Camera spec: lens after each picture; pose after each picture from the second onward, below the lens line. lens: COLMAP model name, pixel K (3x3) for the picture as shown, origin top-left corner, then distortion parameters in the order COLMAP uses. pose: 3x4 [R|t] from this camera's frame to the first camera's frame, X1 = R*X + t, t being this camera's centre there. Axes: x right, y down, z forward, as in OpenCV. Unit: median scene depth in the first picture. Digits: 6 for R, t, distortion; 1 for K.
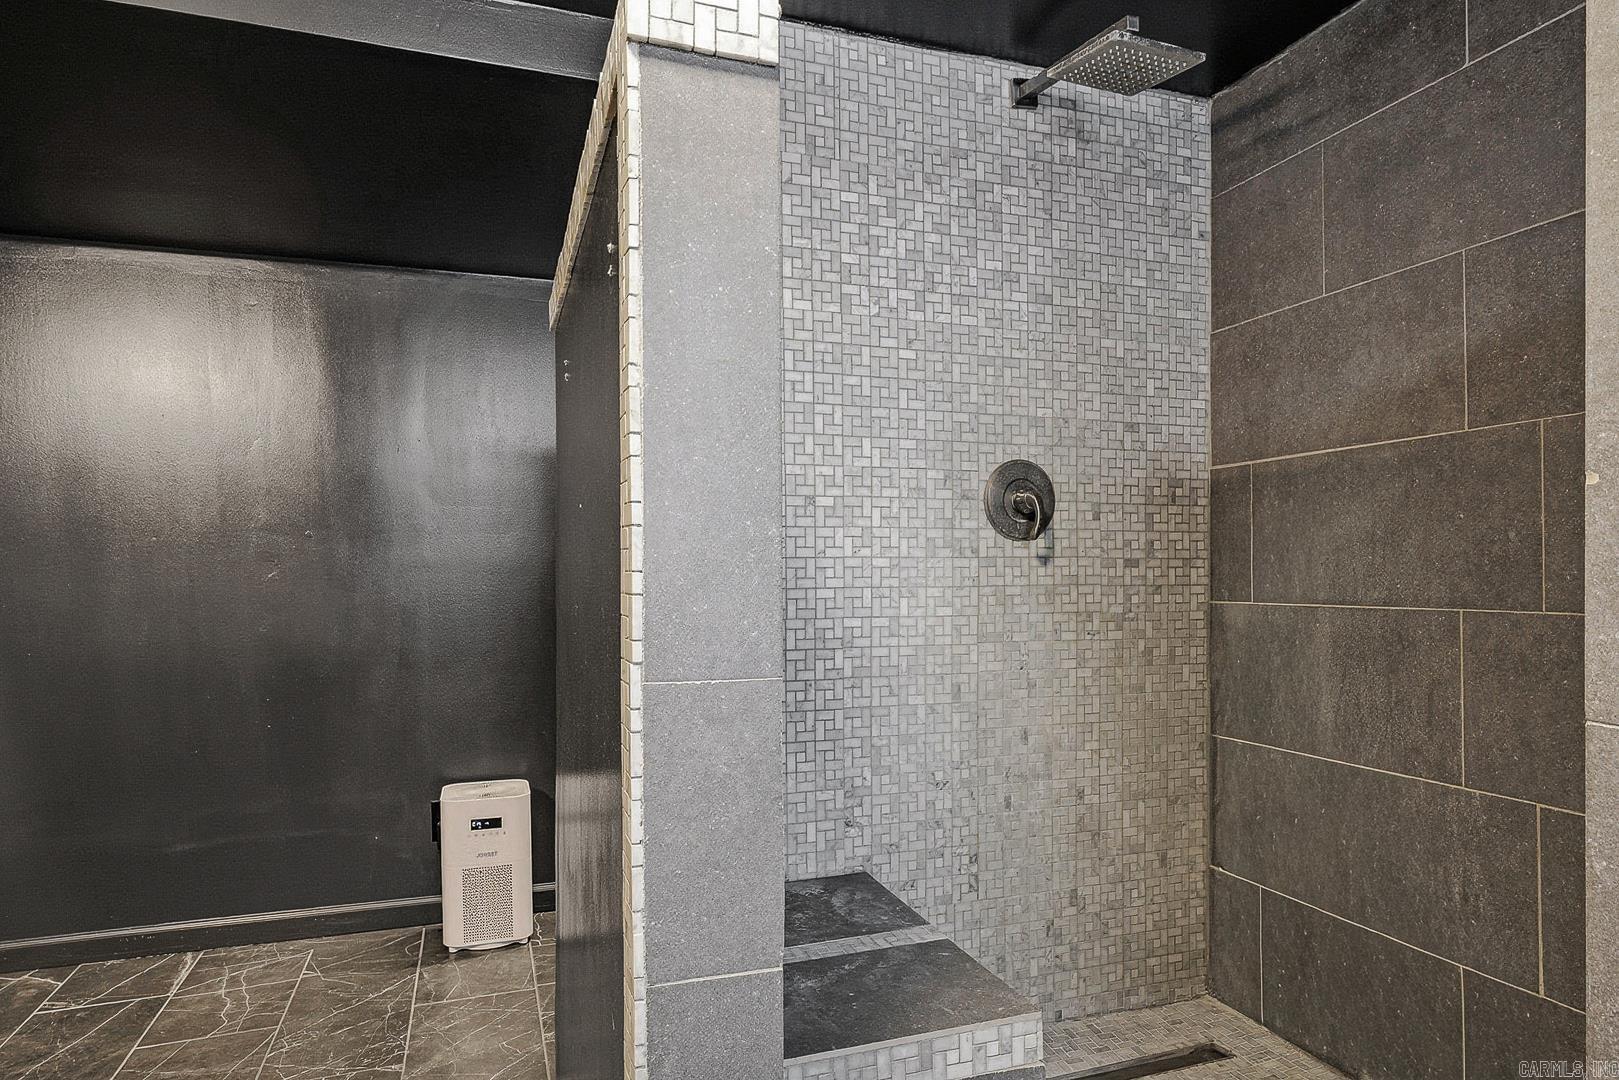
lens RADIAL K [[970.3, 0, 822.3], [0, 970.3, 583.8], [0, 0, 1]] dist [-0.003040, 0.000213]
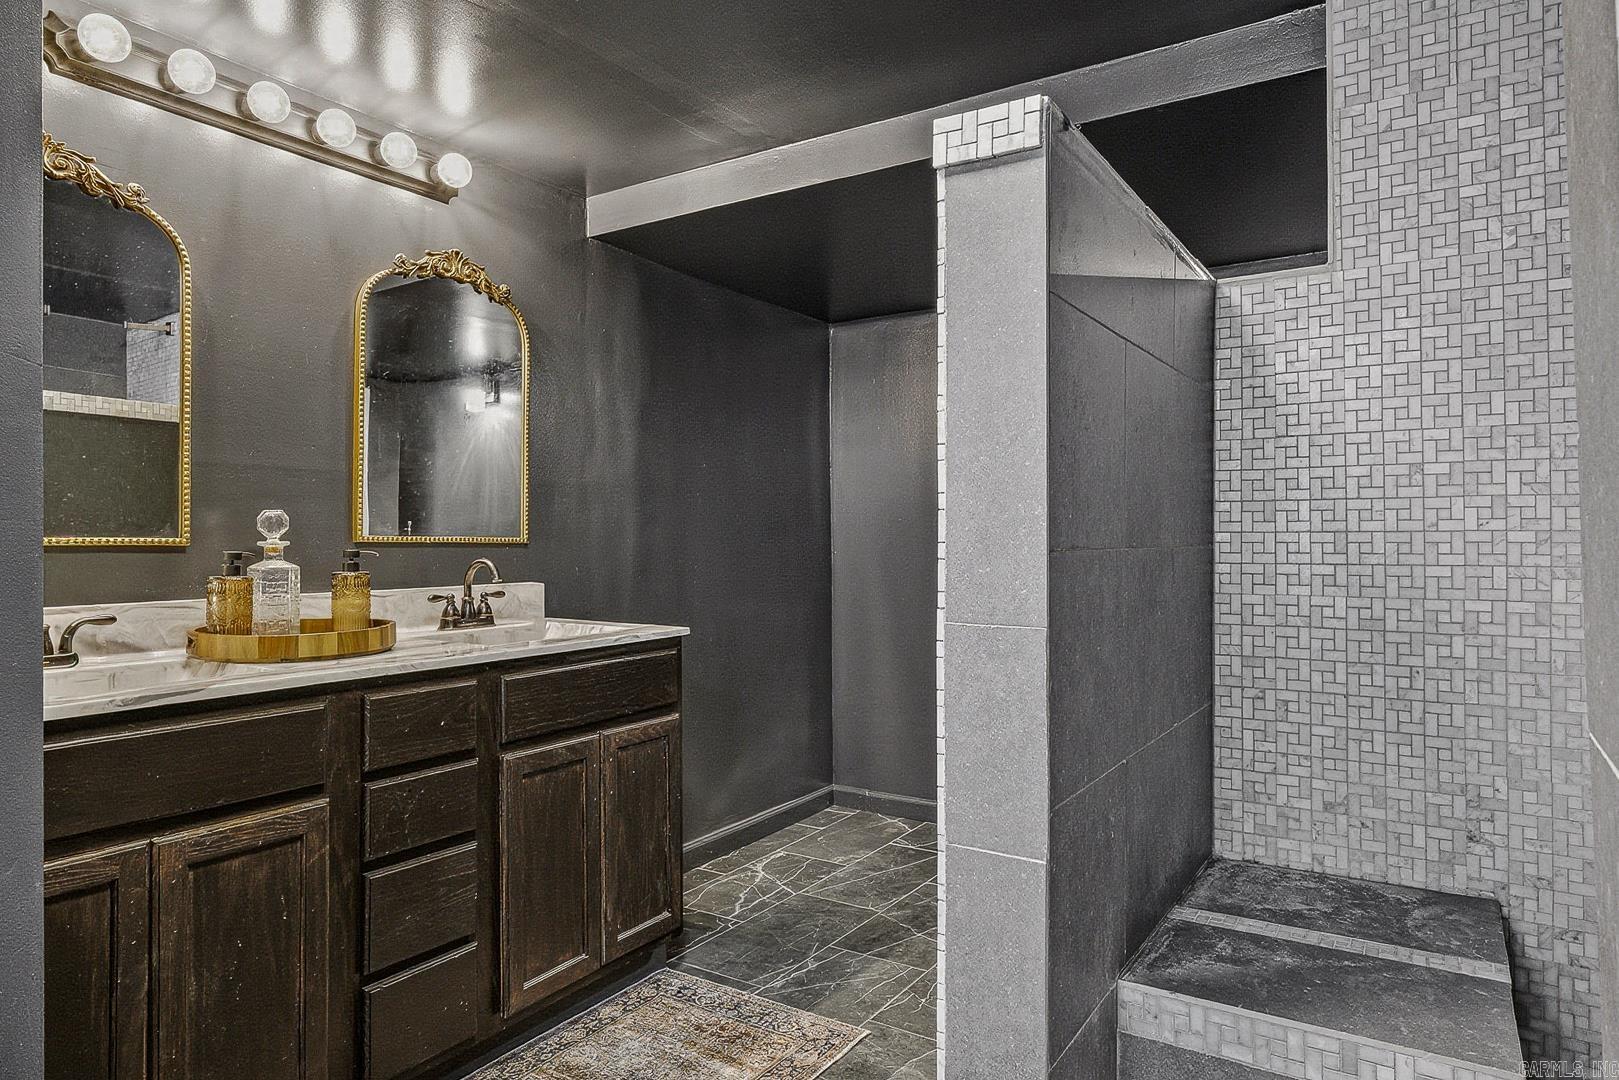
lens RADIAL K [[970.3, 0, 810.0], [0, 970.3, 536.3], [0, 0, 1]] dist [-0.003040, 0.000213]
pose [[0.609279, 0.001238, -0.792955, 0.355983], [-0.018702, 0.999743, -0.012809, -0.000046], [0.792735, 0.022634, 0.609145, -0.002130]]
